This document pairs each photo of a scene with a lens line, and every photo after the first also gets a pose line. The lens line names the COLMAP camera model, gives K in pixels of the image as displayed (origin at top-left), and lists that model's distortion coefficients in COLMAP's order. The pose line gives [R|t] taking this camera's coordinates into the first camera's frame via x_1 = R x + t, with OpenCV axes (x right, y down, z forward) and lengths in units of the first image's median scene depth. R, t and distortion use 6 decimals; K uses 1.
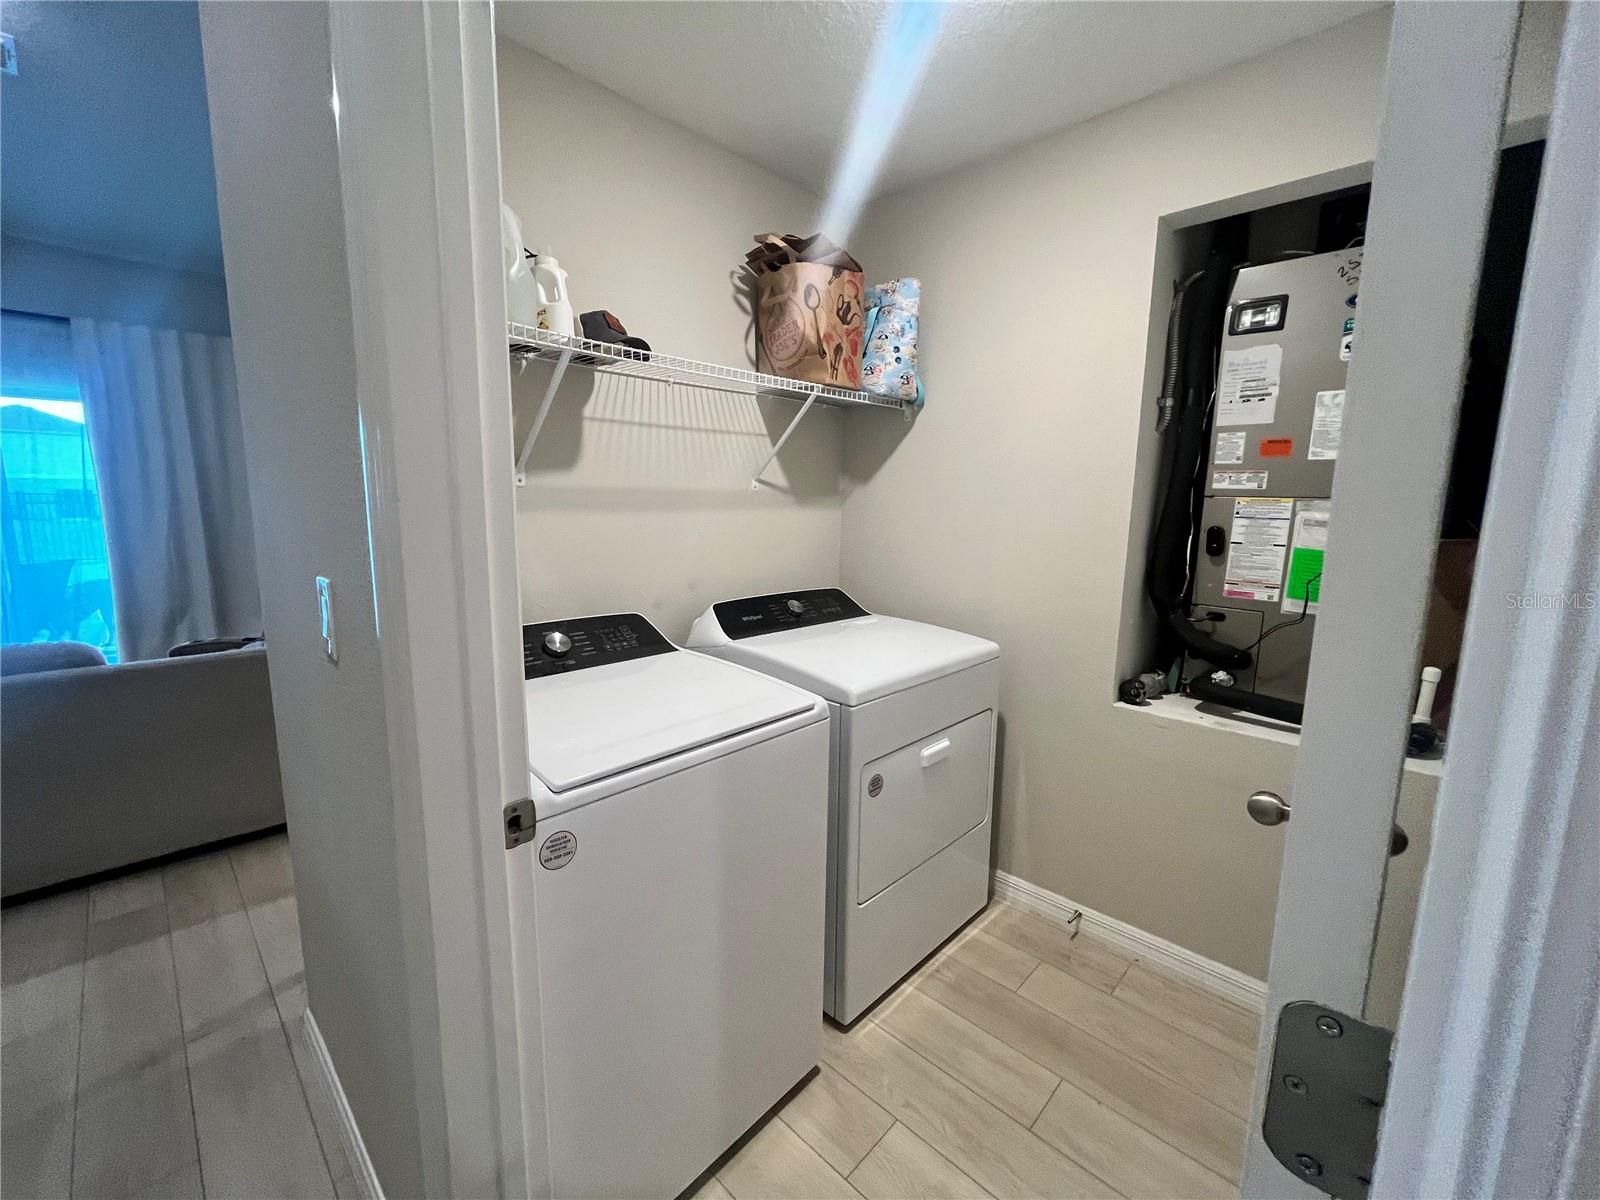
lens RADIAL K [[650.2, 0, 800.0], [0, 650.2, 600.0], [0, 0, 1]] dist [-0.001205, 0.000032]
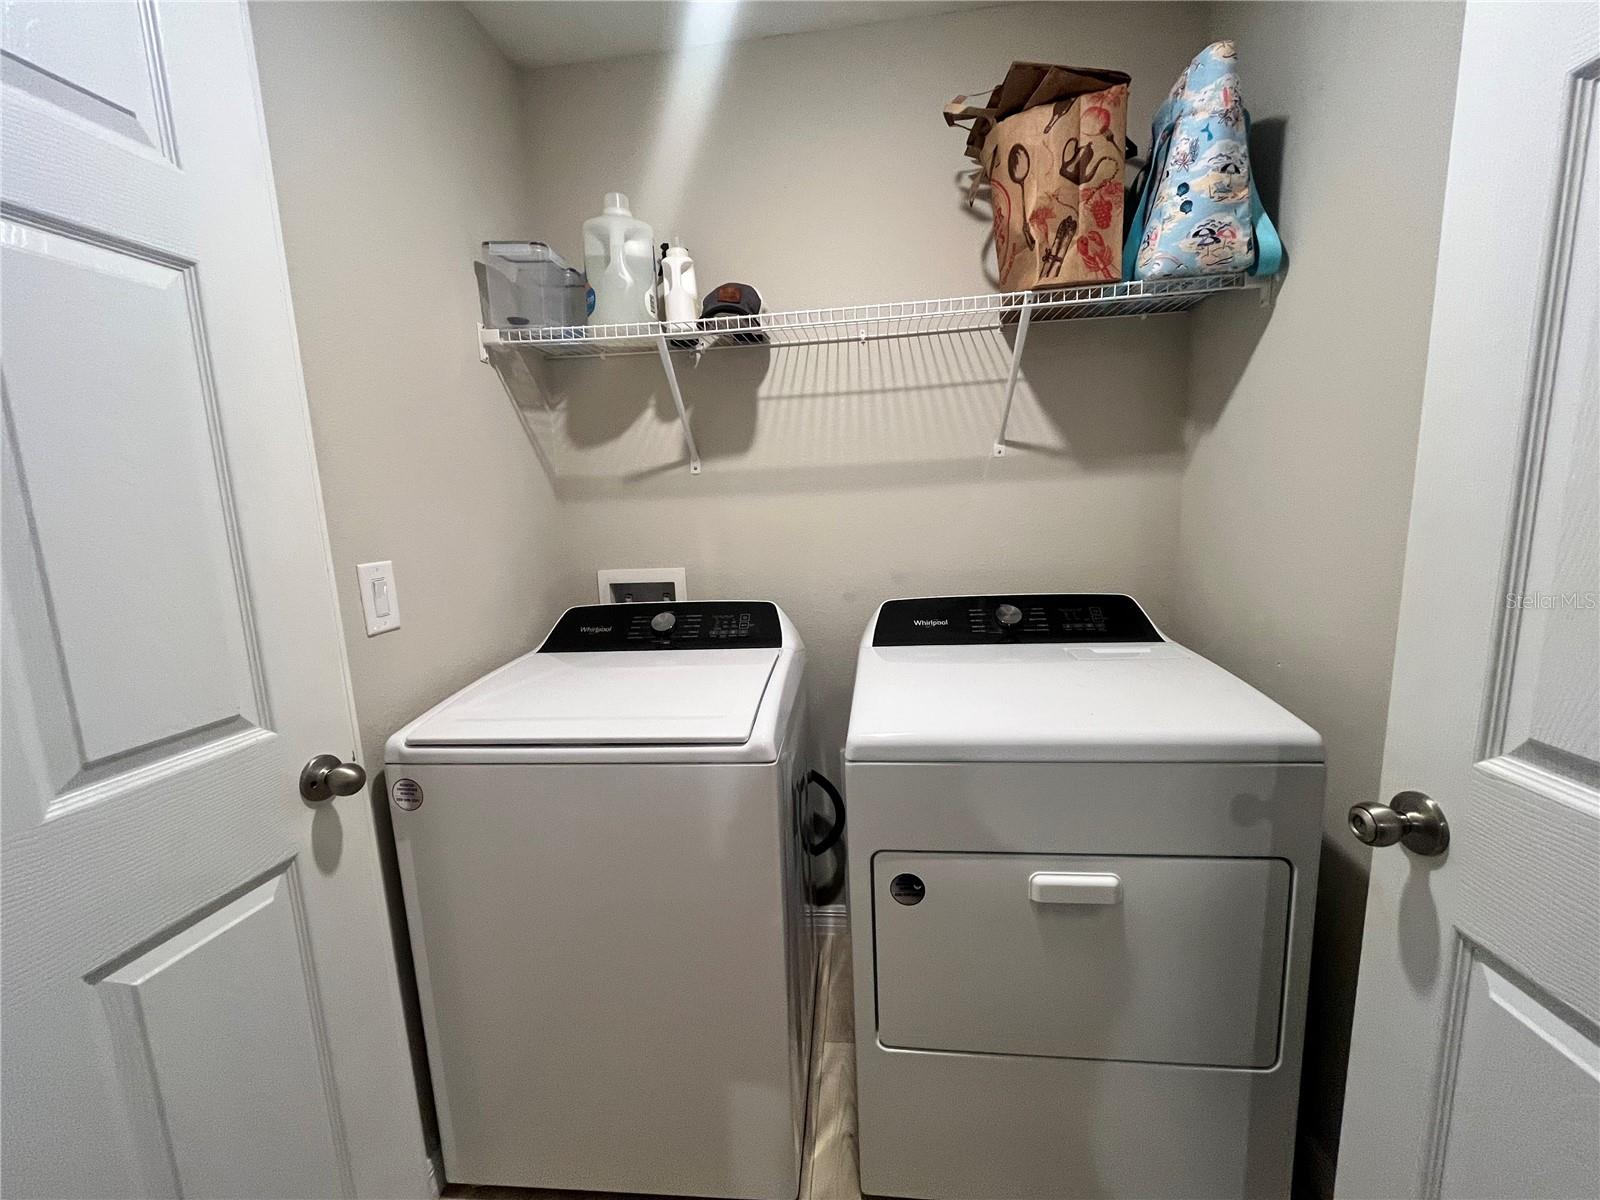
lens RADIAL K [[648.8, 0, 800.0], [0, 648.8, 600.0], [0, 0, 1]] dist [-0.002352, 0.000076]
pose [[0.609107, 0.086414, -0.788367, 0.438661], [-0.068128, 0.996073, 0.056544, -0.032649], [0.790157, 0.019269, 0.612602, 0.398442]]
